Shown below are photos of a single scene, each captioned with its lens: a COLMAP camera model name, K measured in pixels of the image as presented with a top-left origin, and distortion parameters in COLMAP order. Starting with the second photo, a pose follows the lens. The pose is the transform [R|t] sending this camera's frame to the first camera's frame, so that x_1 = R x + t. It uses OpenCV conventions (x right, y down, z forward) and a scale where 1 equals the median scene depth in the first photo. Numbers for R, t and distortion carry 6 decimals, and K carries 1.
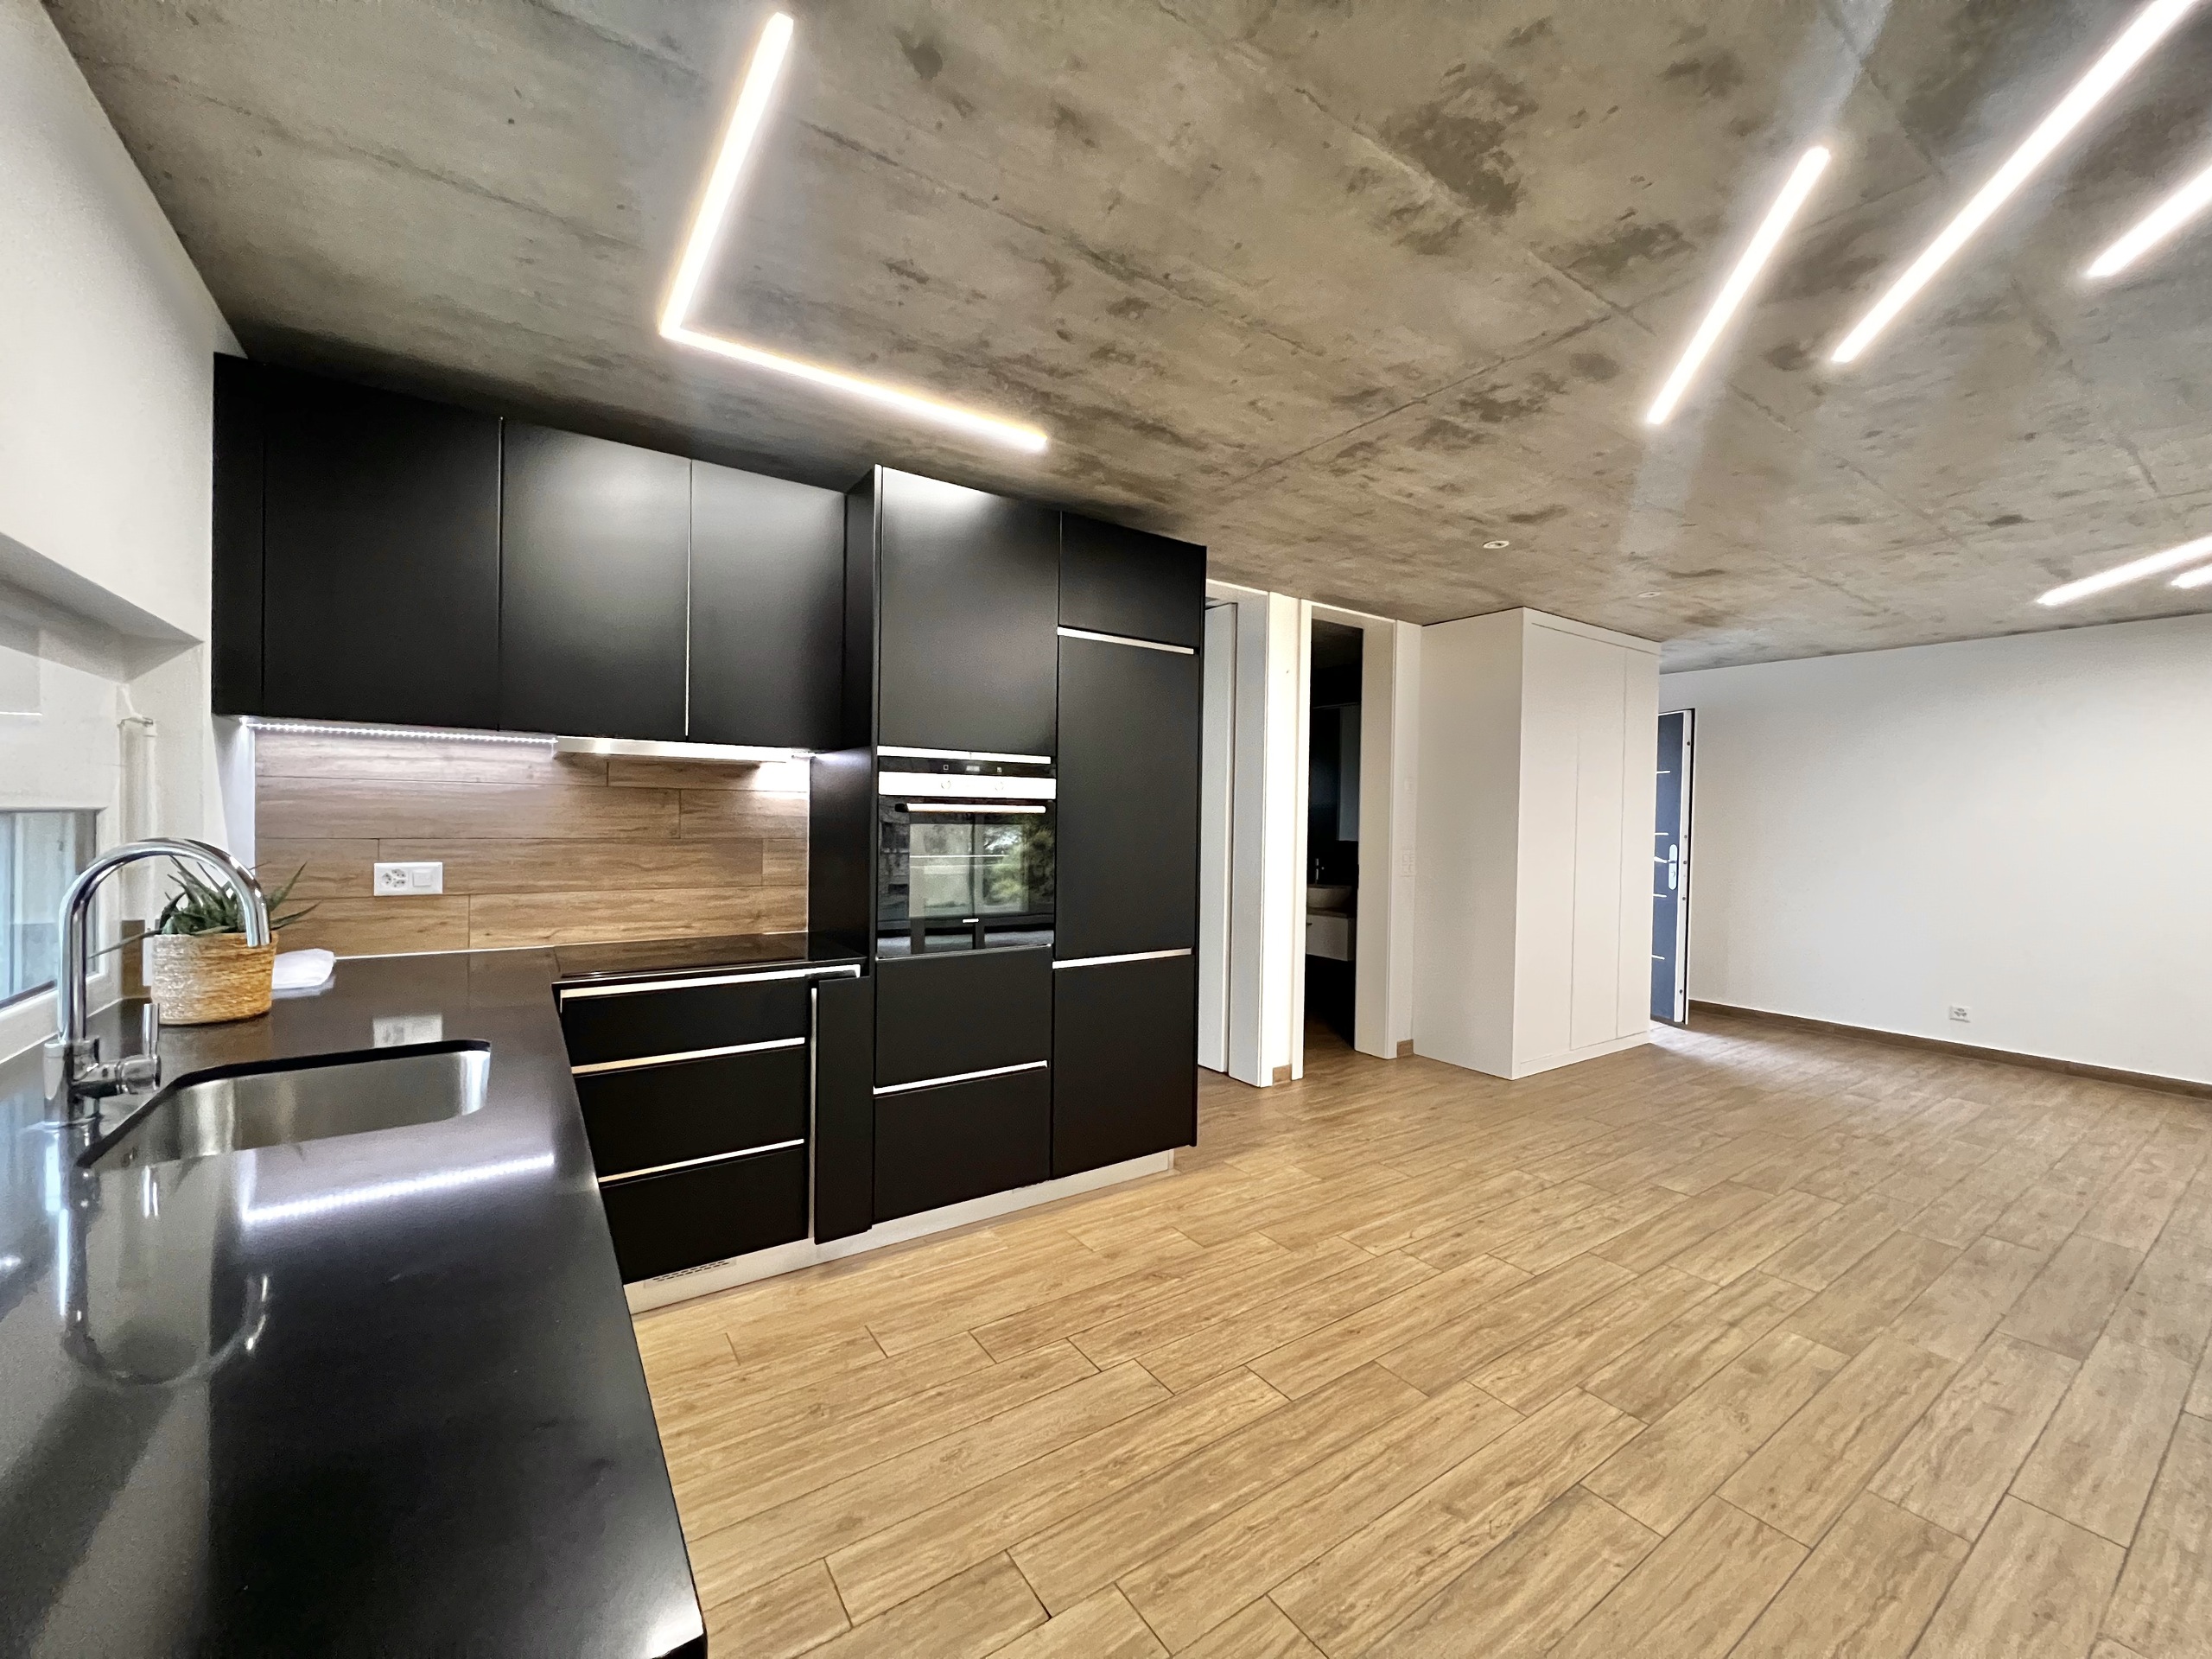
lens RADIAL K [[884.4, 0, 1109.8], [0, 884.4, 831.8], [0, 0, 1]] dist [0.001674, 0.000715]
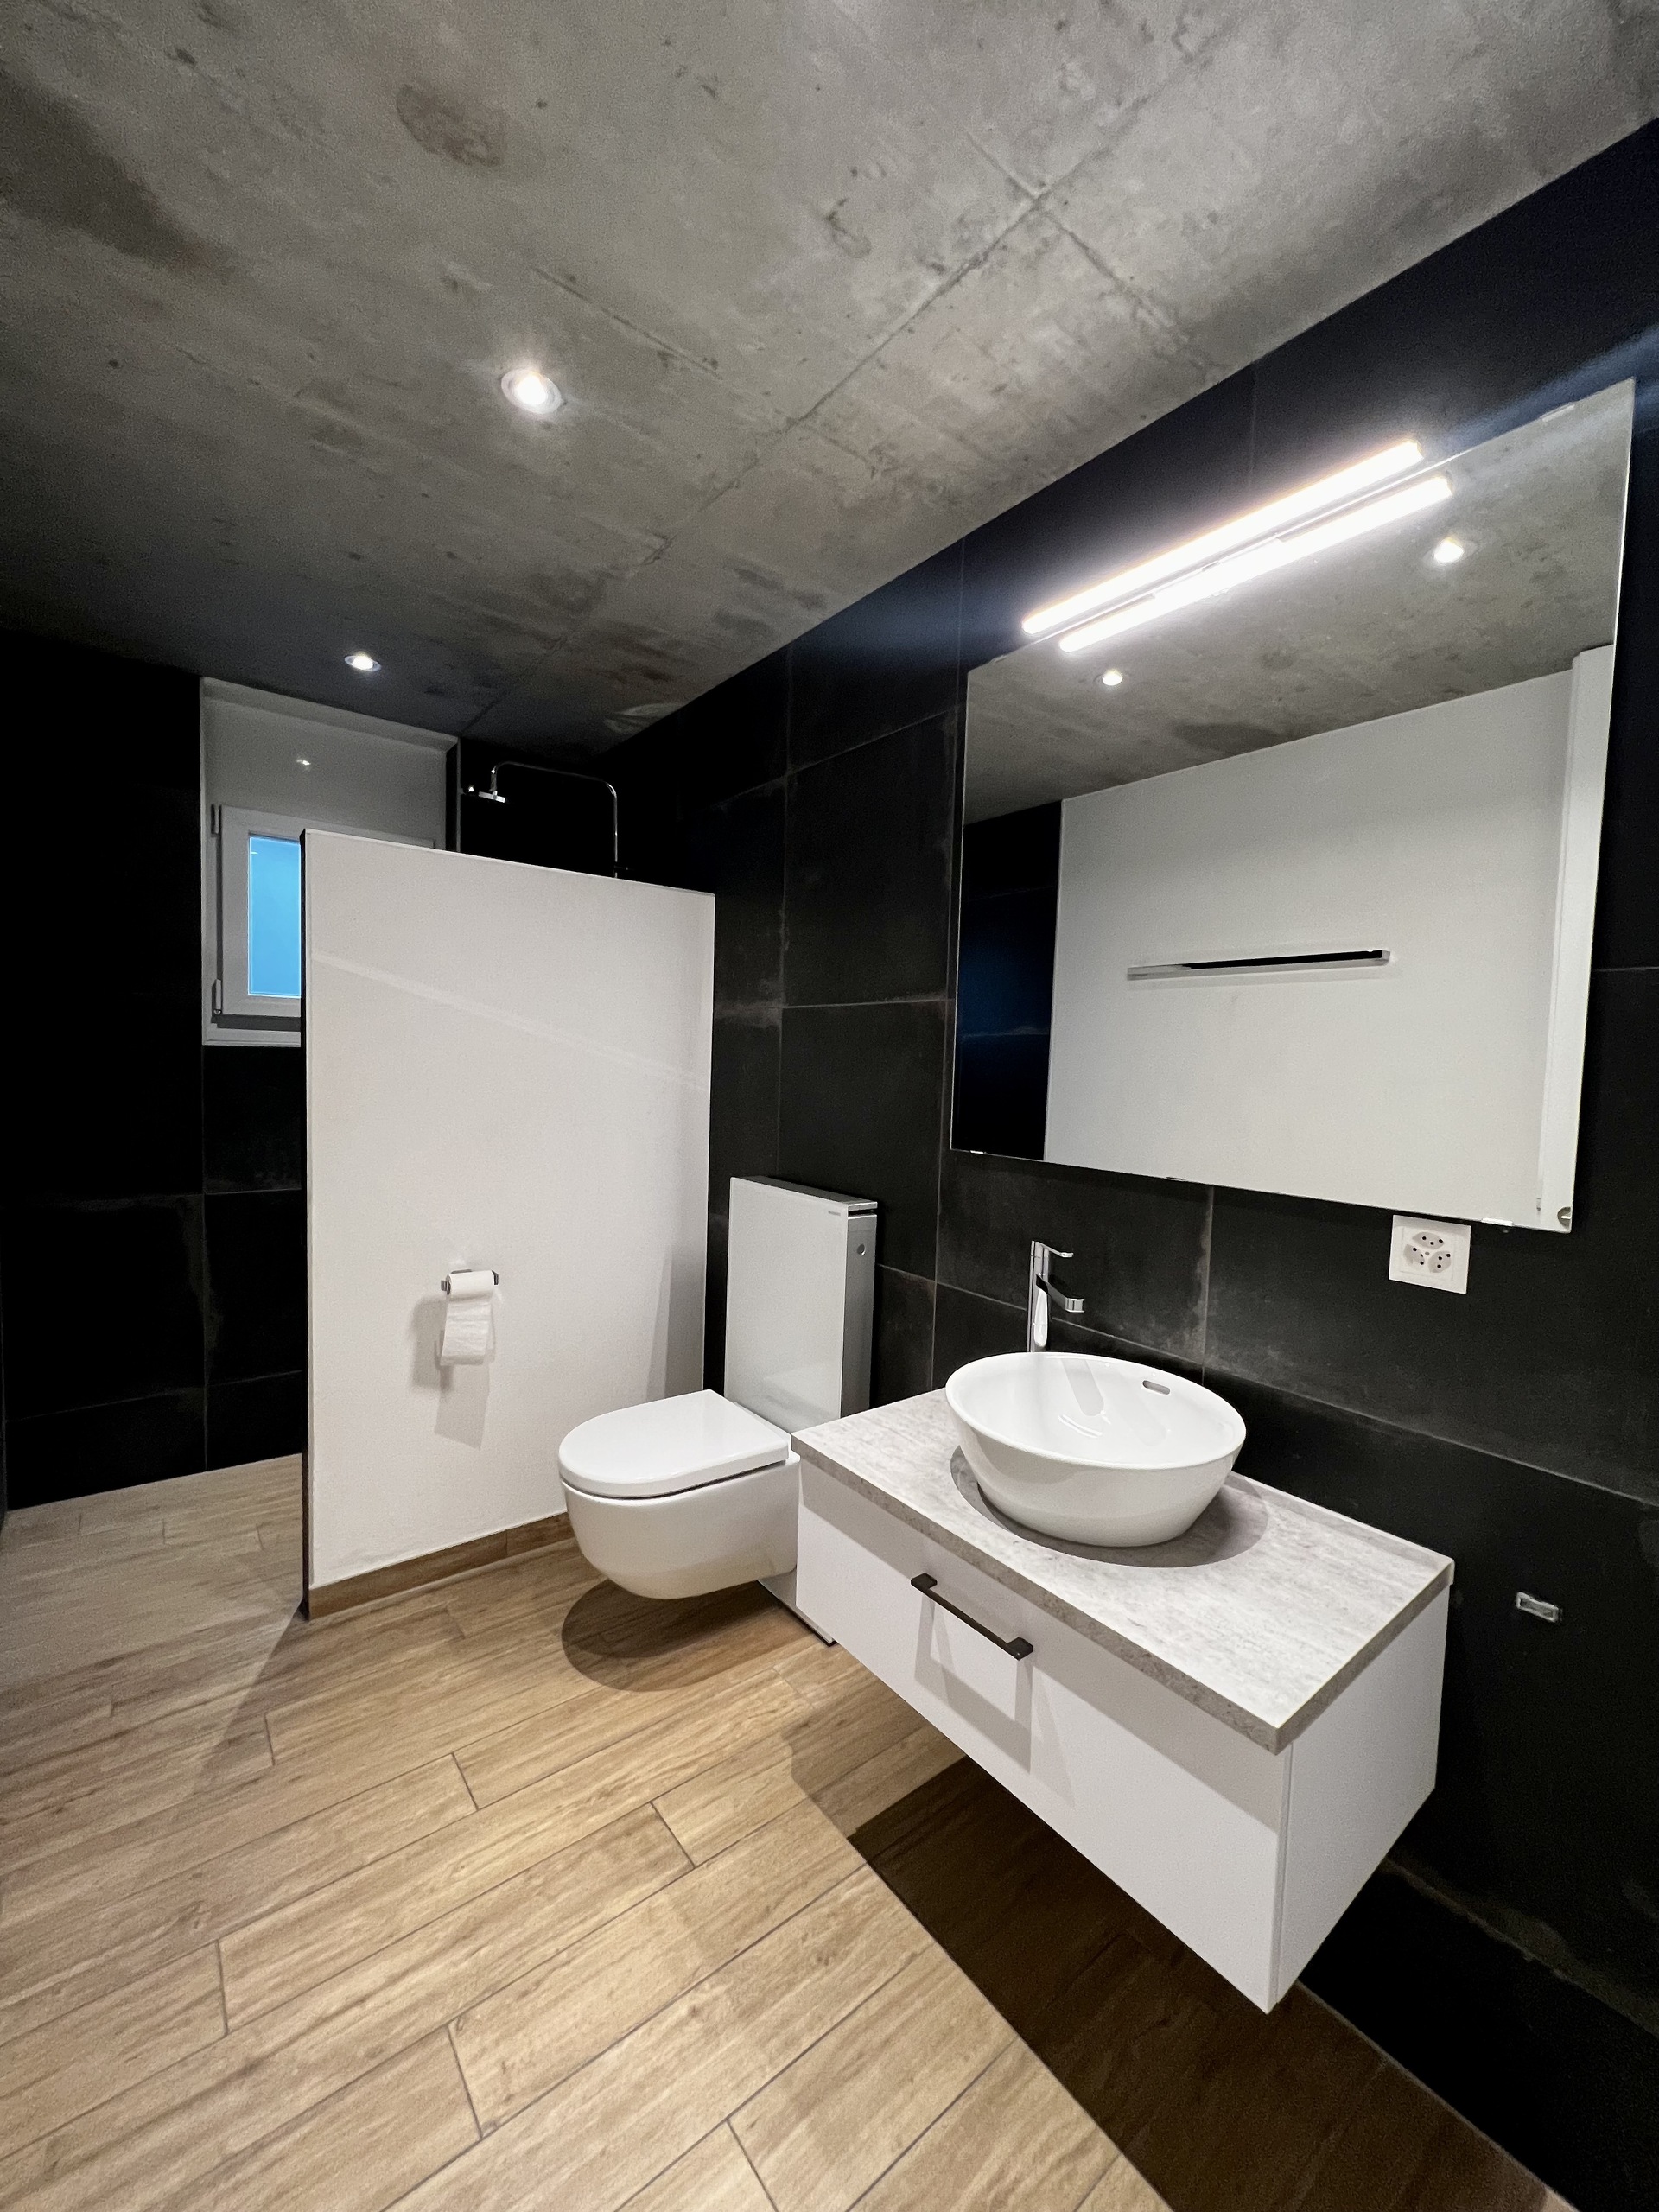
lens RADIAL K [[884.4, 0, 826.4], [0, 884.4, 1101.5], [0, 0, 1]] dist [0.001674, 0.000715]
pose [[0.997888, 0.004351, 0.064807, 0.170243], [-0.005717, 0.999765, 0.020908, 0.000607], [-0.064701, -0.021234, 0.997679, 0.116317]]
